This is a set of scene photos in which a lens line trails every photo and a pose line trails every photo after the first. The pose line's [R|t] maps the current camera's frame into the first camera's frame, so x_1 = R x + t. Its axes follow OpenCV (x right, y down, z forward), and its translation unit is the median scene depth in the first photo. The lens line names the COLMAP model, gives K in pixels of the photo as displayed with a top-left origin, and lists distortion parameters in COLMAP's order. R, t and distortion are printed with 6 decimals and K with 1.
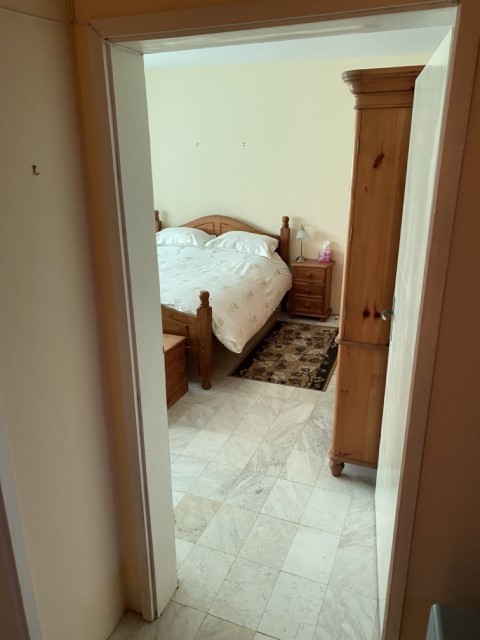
lens RADIAL K [[492.2, 0, 240.3], [0, 492.2, 316.8], [0, 0, 1]] dist [0.053388, -0.048393]
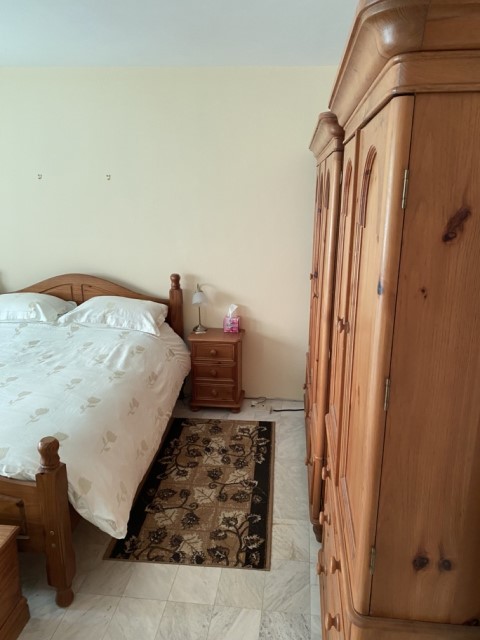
lens RADIAL K [[492.2, 0, 253.8], [0, 492.2, 315.4], [0, 0, 1]] dist [0.053388, -0.048393]
pose [[0.961277, -0.065366, 0.267718, 0.005257], [0.081691, 0.995388, -0.050288, -0.109641], [-0.263196, 0.070211, 0.962184, 0.309758]]
